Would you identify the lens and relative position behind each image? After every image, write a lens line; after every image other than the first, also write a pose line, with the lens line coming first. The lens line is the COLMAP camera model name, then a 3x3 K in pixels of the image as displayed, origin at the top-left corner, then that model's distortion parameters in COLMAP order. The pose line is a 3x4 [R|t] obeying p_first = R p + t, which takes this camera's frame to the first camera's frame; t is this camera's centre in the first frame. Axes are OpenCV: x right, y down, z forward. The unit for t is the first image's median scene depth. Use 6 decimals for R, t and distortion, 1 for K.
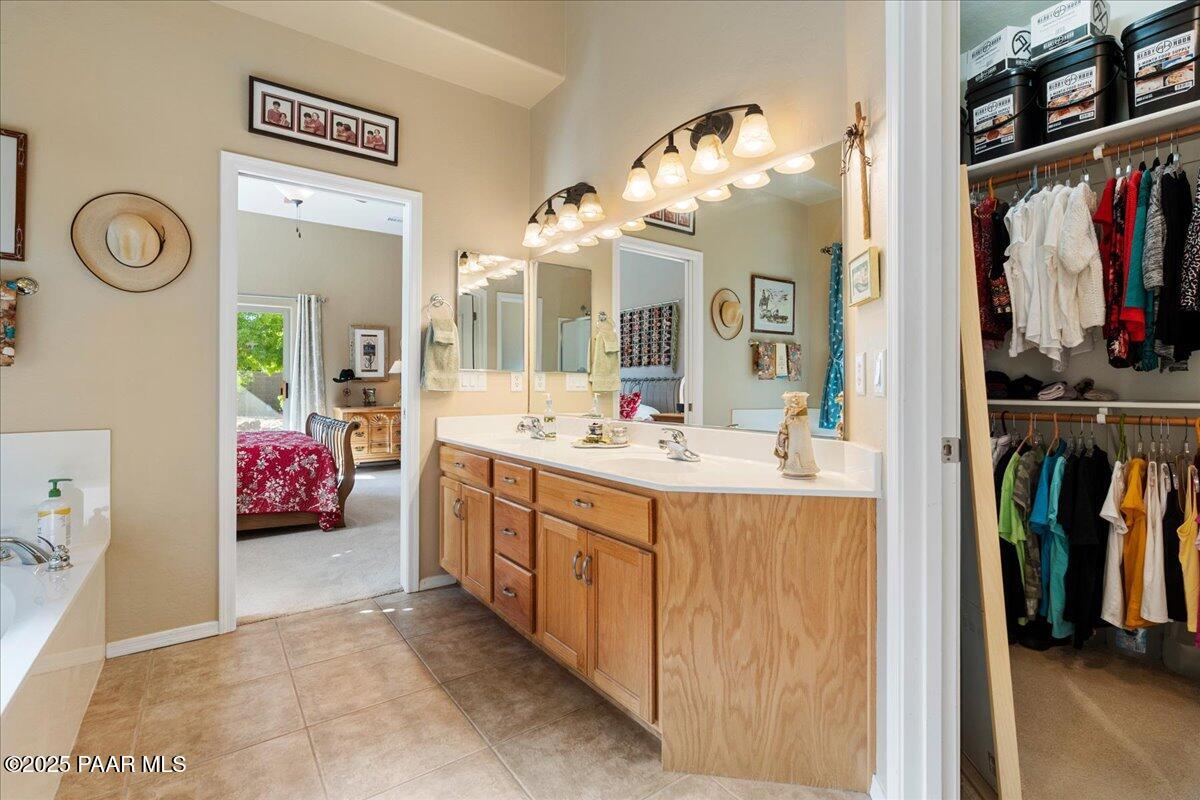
lens RADIAL K [[544.1, 0, 605.0], [0, 544.1, 393.1], [0, 0, 1]] dist [-0.015610, 0.005558]
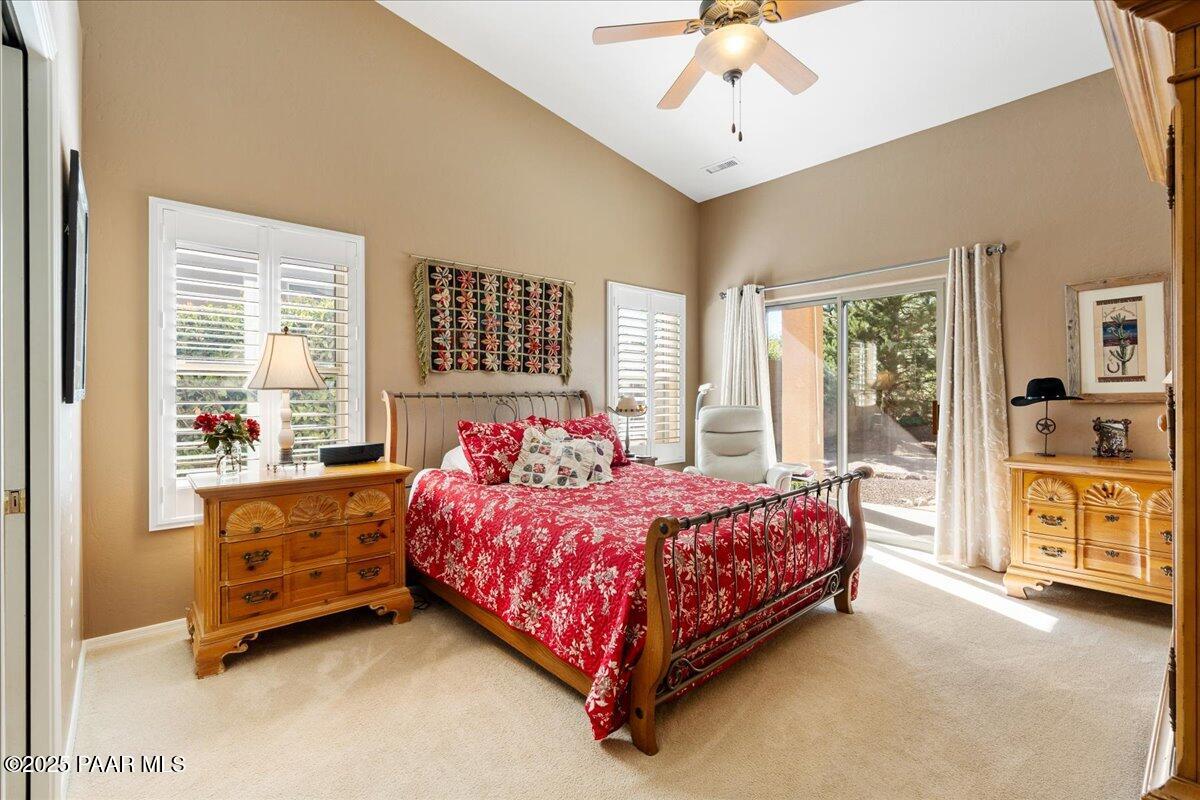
lens RADIAL K [[544.1, 0, 605.0], [0, 544.1, 393.1], [0, 0, 1]] dist [-0.015610, 0.005558]
pose [[0.089529, 0.001565, -0.995983, -0.082029], [-0.012782, 0.999918, 0.000423, -0.067338], [0.995902, 0.012693, 0.089542, 1.481482]]
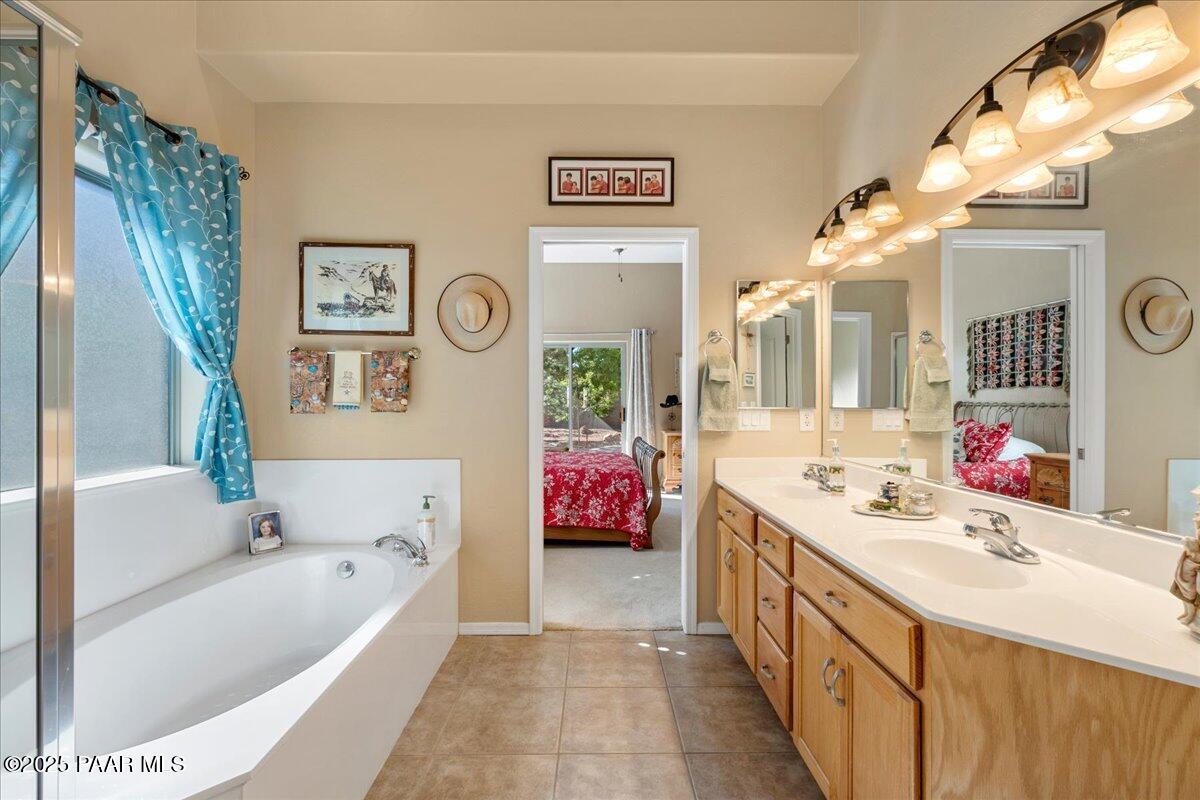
lens RADIAL K [[542.4, 0, 597.8], [0, 542.4, 407.4], [0, 0, 1]] dist [-0.017089, 0.004648]
pose [[0.810065, 0.003269, -0.586331, 0.092888], [-0.004720, 0.999988, -0.000946, -0.047688], [0.586321, 0.003534, 0.810071, 0.115237]]
